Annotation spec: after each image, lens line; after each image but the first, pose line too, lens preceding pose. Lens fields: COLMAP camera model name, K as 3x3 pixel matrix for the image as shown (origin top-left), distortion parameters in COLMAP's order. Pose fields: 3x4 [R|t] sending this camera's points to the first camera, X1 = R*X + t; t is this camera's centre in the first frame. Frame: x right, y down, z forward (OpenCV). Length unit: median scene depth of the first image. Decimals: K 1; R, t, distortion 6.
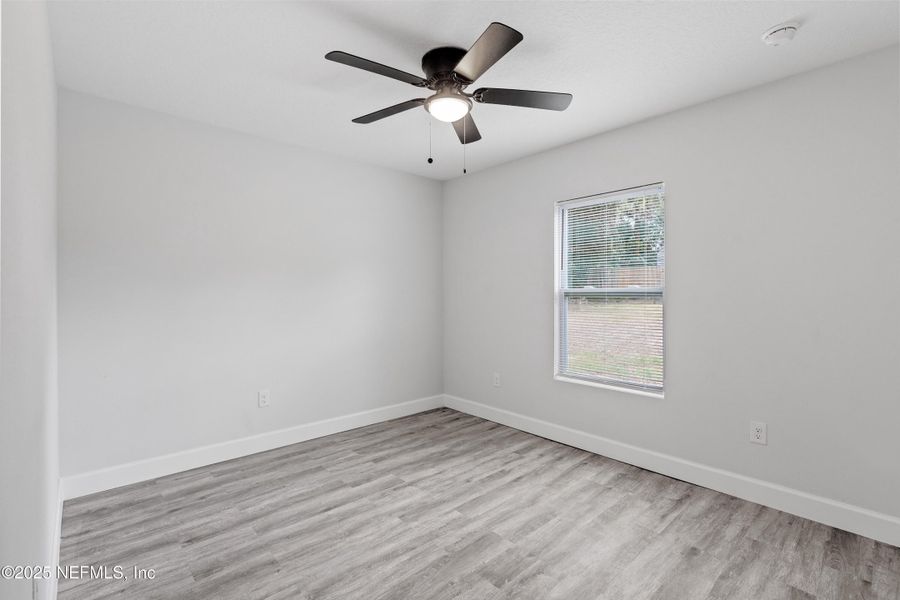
lens RADIAL K [[409.8, 0, 449.0], [0, 409.8, 298.3], [0, 0, 1]] dist [-0.006151, 0.001057]
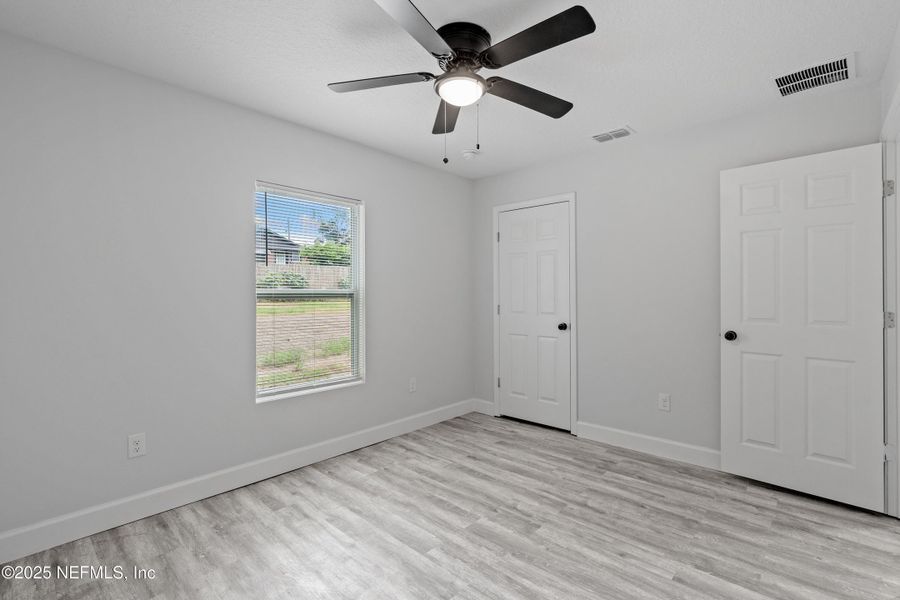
lens RADIAL K [[409.8, 0, 449.0], [0, 409.8, 298.3], [0, 0, 1]] dist [-0.006151, 0.001057]
pose [[-0.092206, -0.008991, 0.995699, -0.760509], [0.008530, 0.999915, 0.009819, -0.016685], [-0.995703, 0.009399, -0.092121, 0.943157]]
